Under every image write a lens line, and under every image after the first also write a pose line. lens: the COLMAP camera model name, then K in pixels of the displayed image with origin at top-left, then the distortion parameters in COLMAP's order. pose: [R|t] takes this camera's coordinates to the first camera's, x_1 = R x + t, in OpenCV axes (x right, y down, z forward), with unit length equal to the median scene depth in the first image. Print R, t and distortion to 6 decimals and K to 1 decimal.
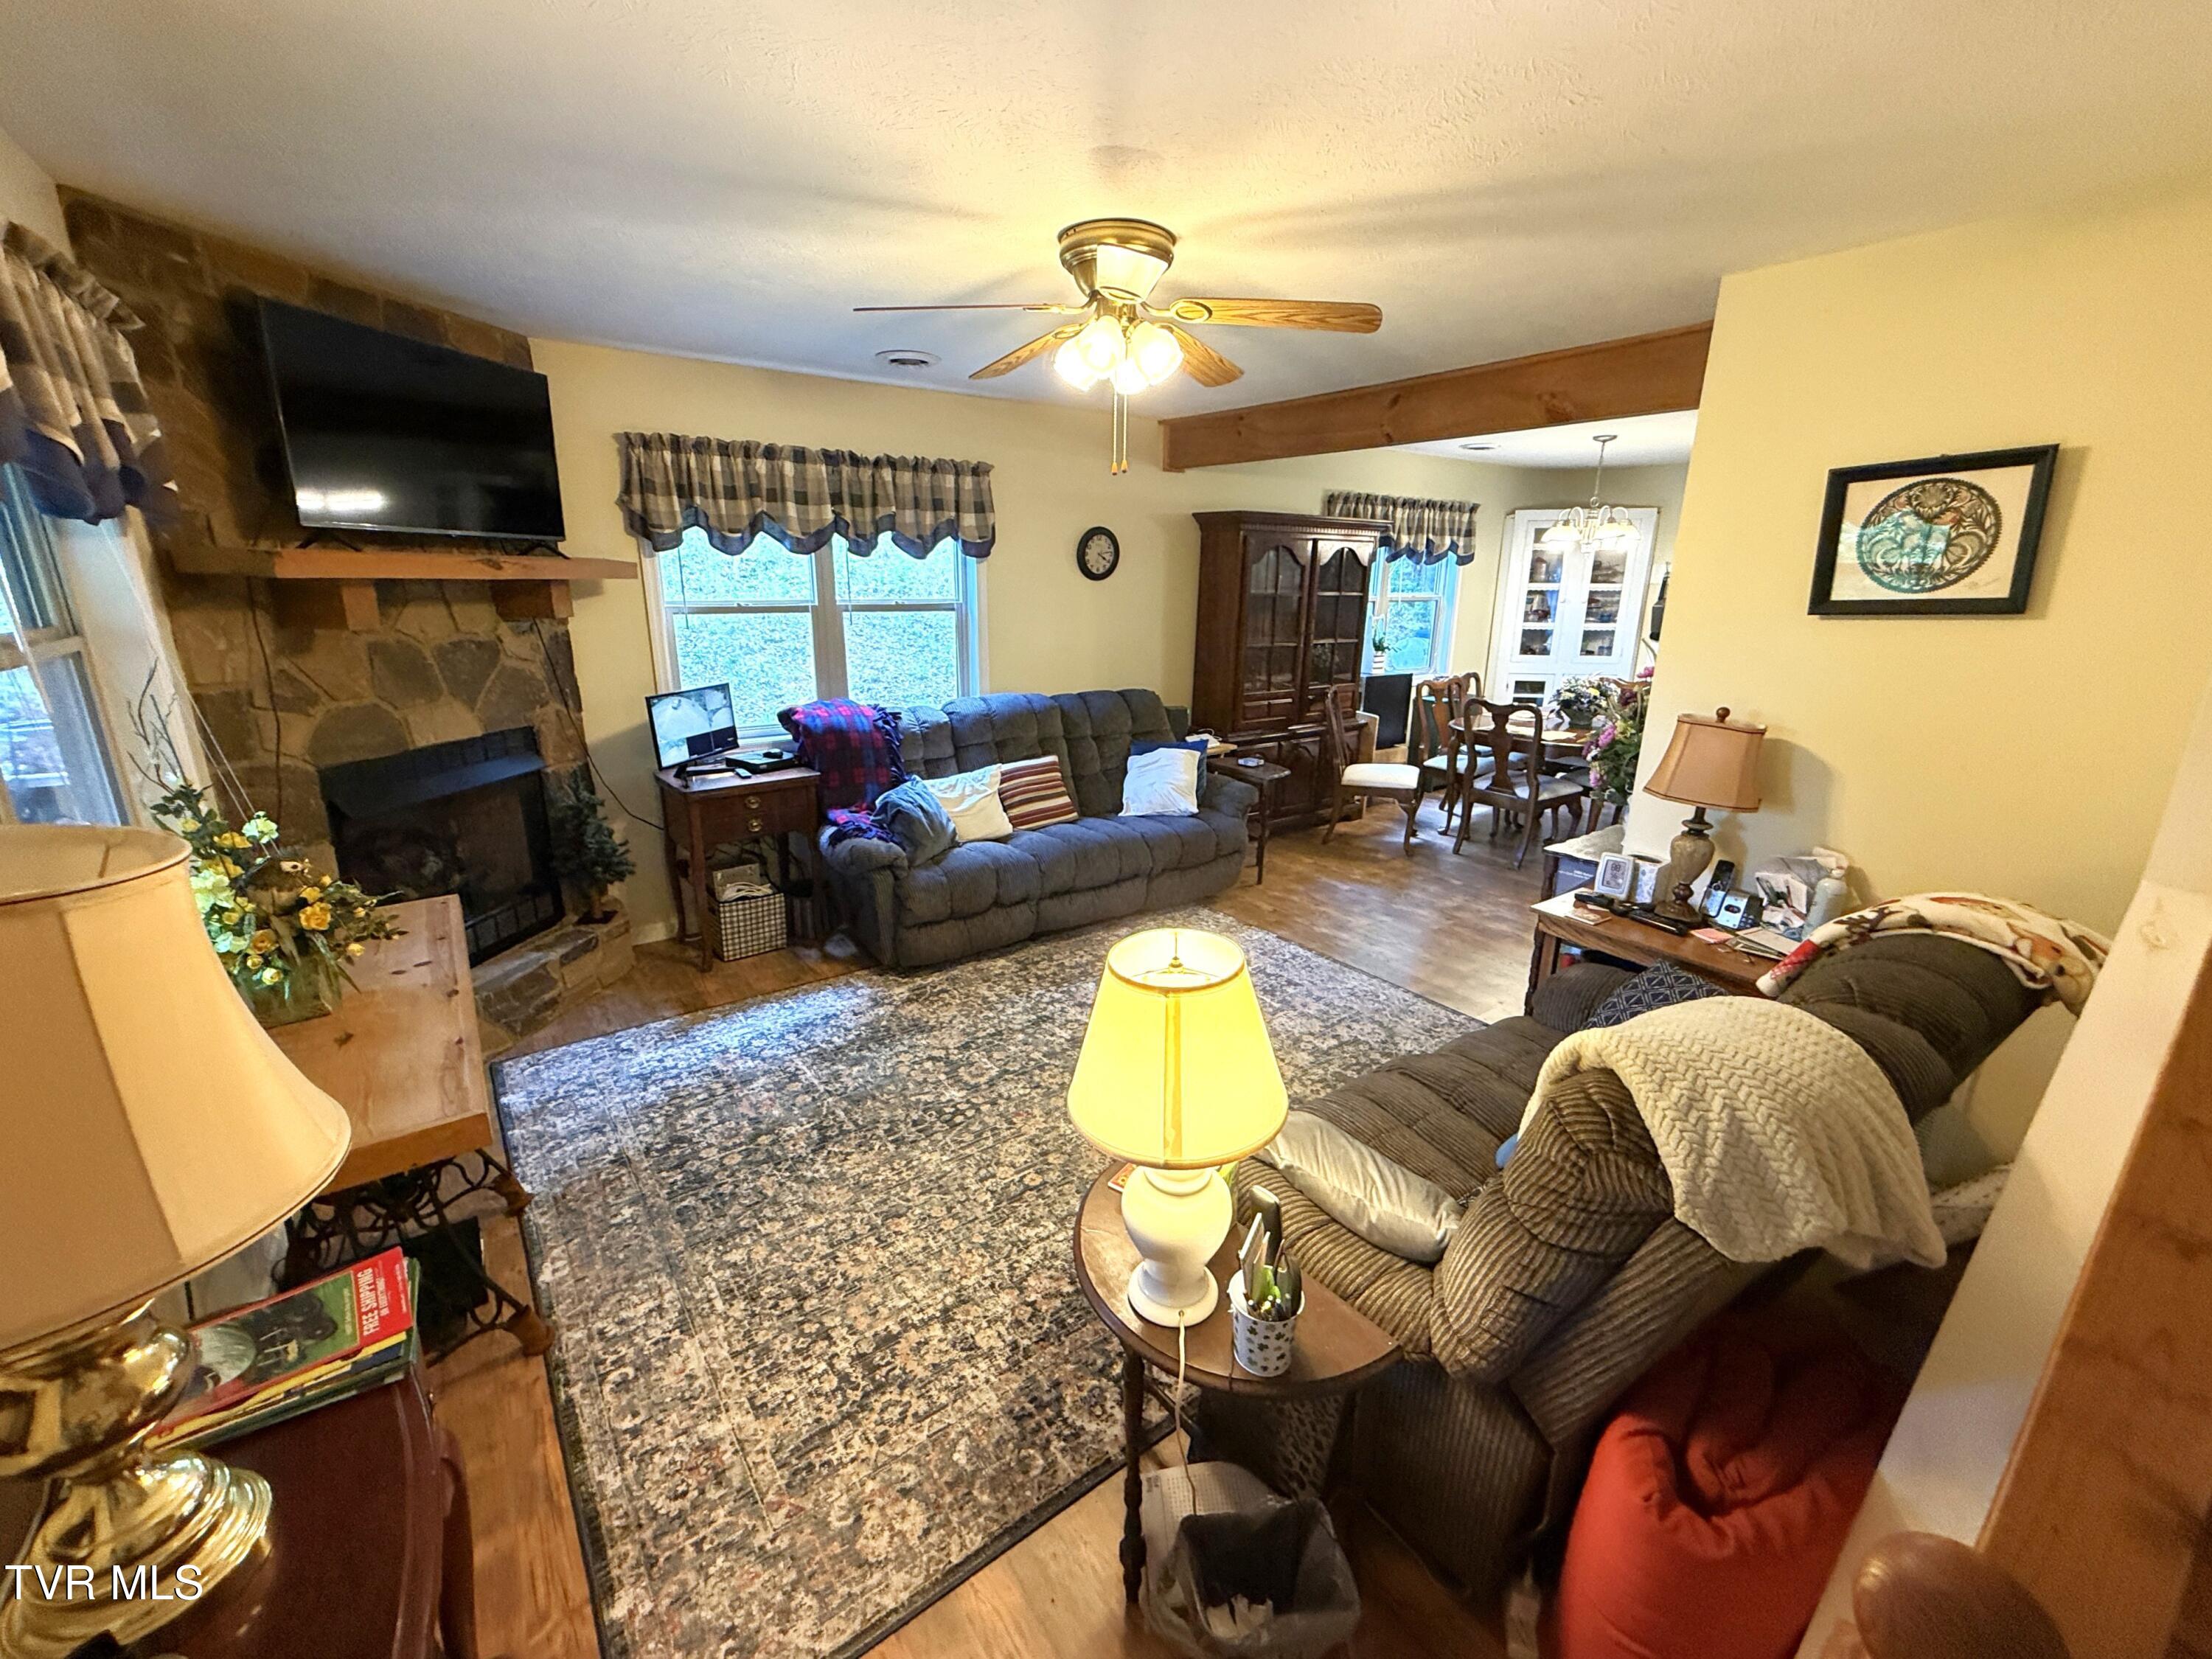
lens RADIAL K [[883.3, 0, 1082.6], [0, 883.3, 841.4], [0, 0, 1]] dist [0.004269, -0.000647]
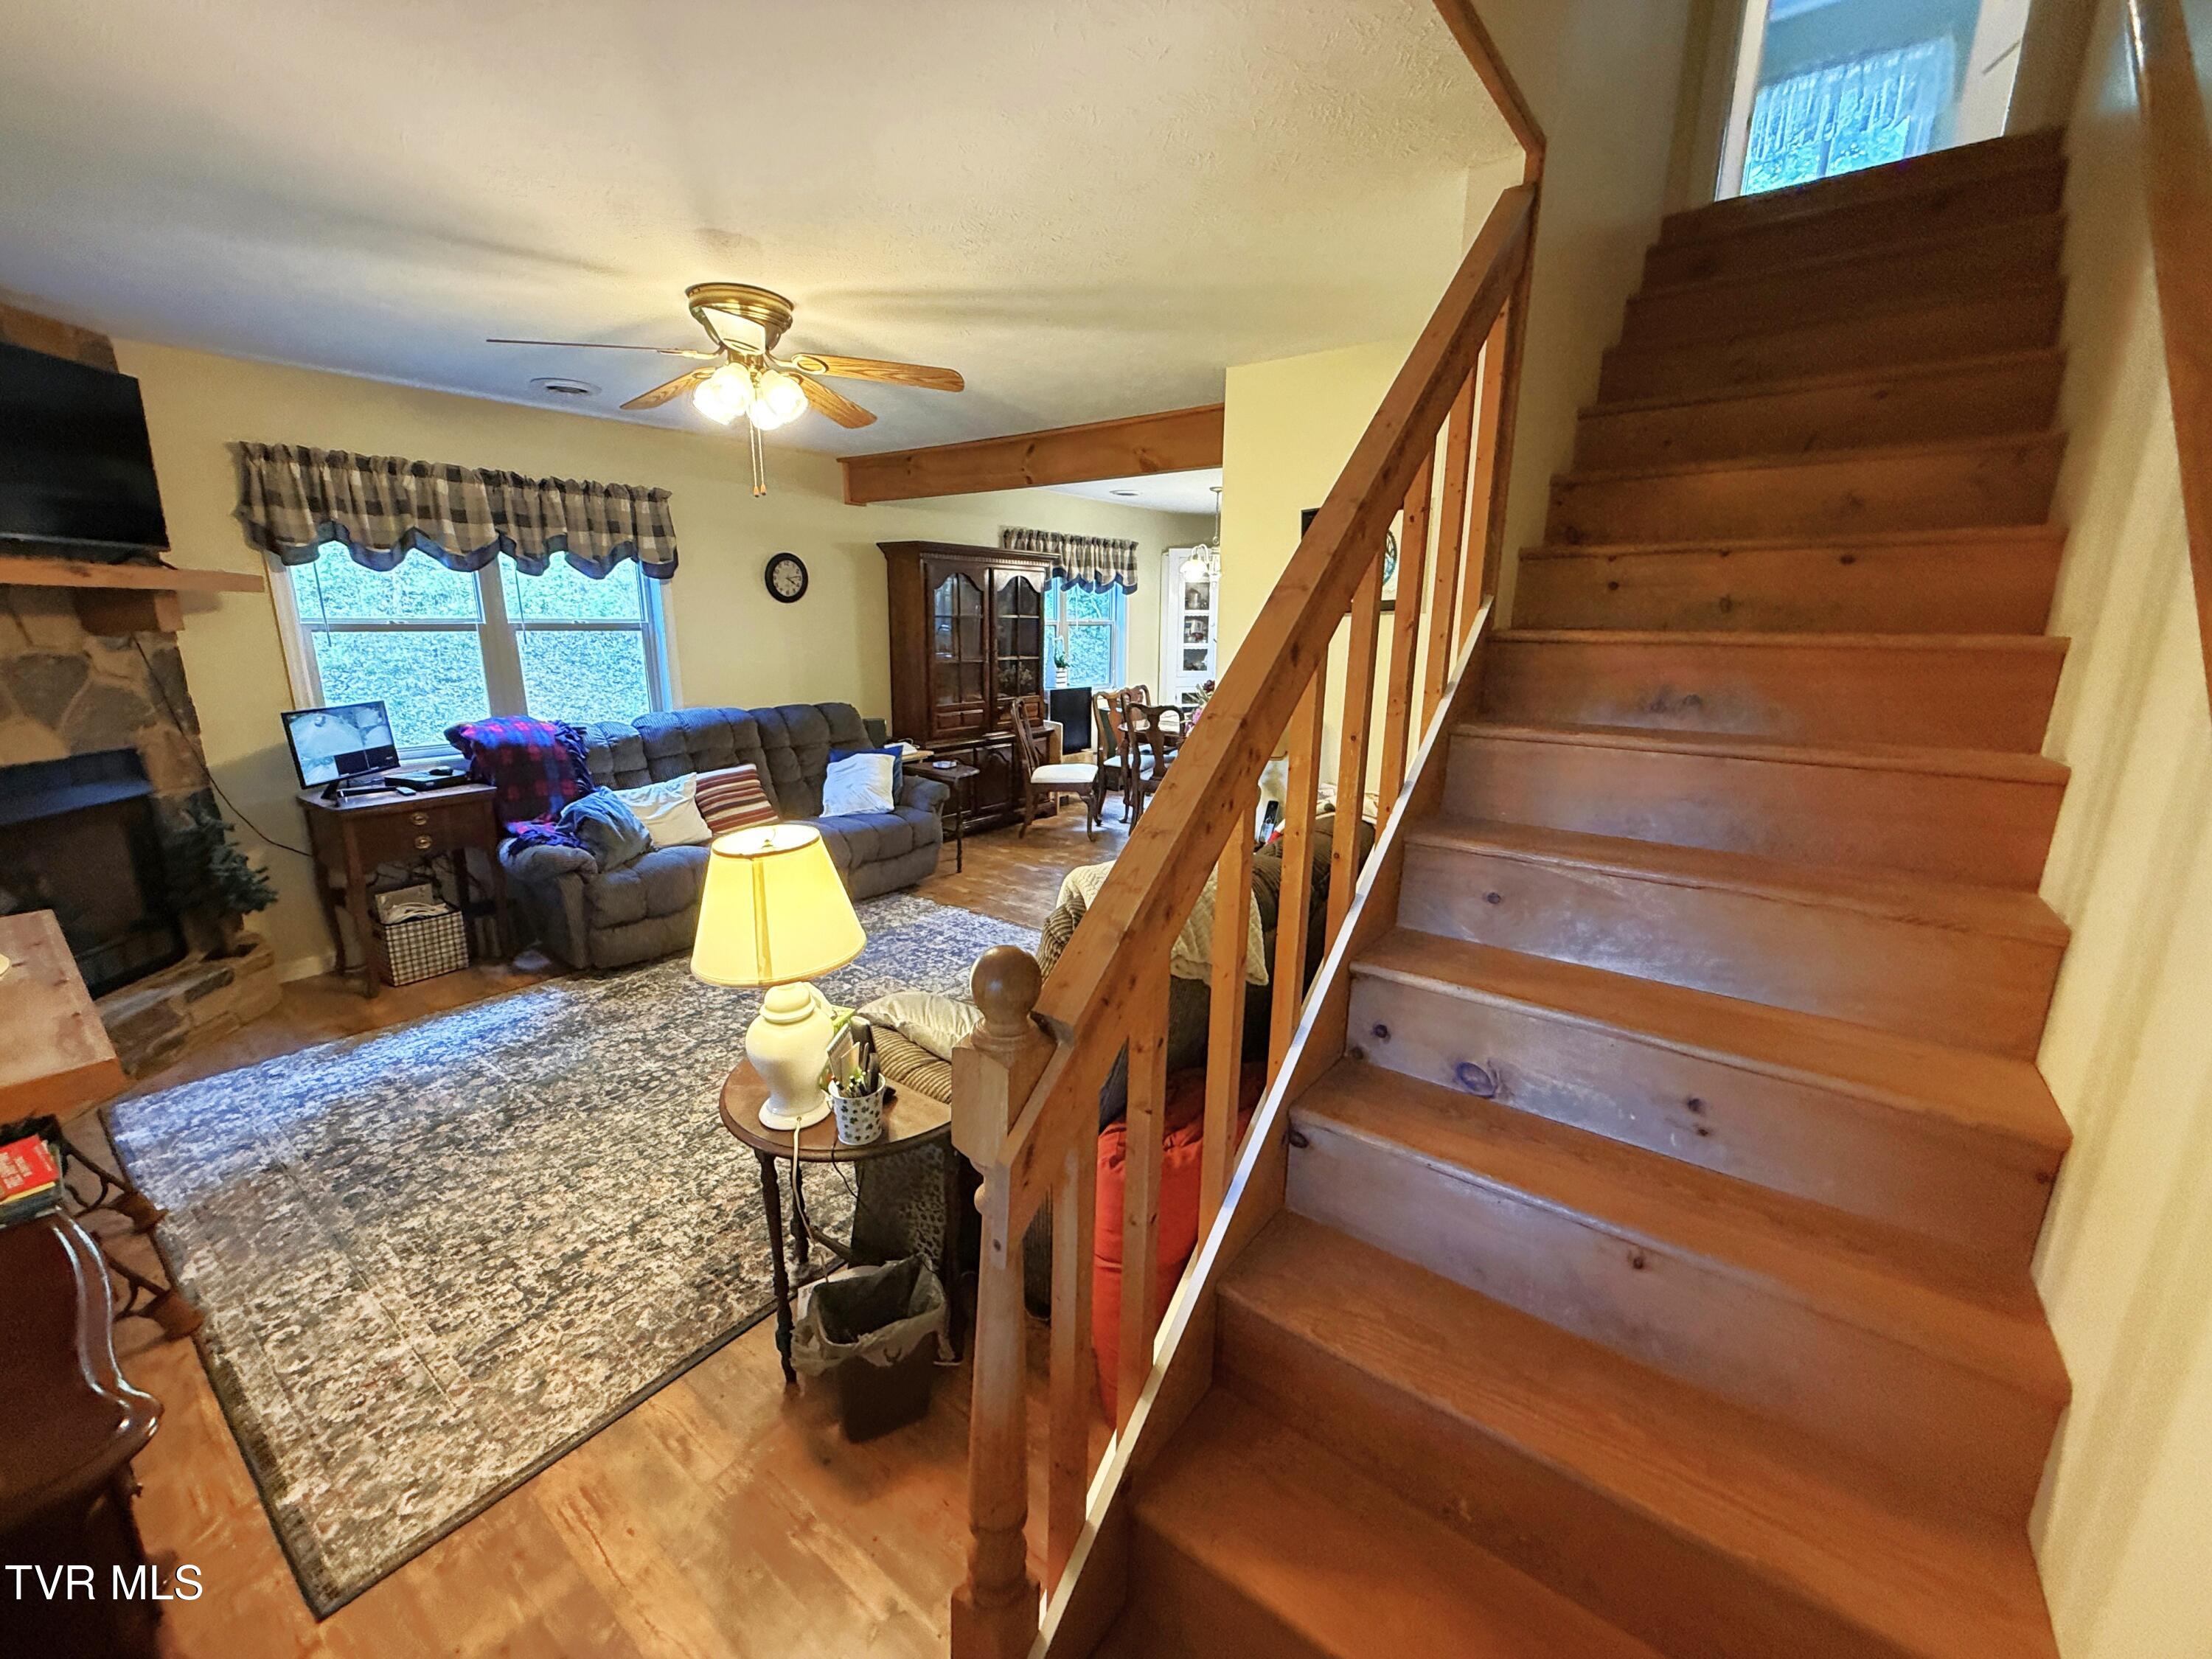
lens RADIAL K [[883.3, 0, 1082.6], [0, 883.3, 841.4], [0, 0, 1]] dist [0.004269, -0.000647]
pose [[0.960879, -0.071178, 0.267666, 0.073028], [0.082789, 0.996043, -0.032330, 0.076861], [-0.264306, 0.053225, 0.962969, -0.145867]]
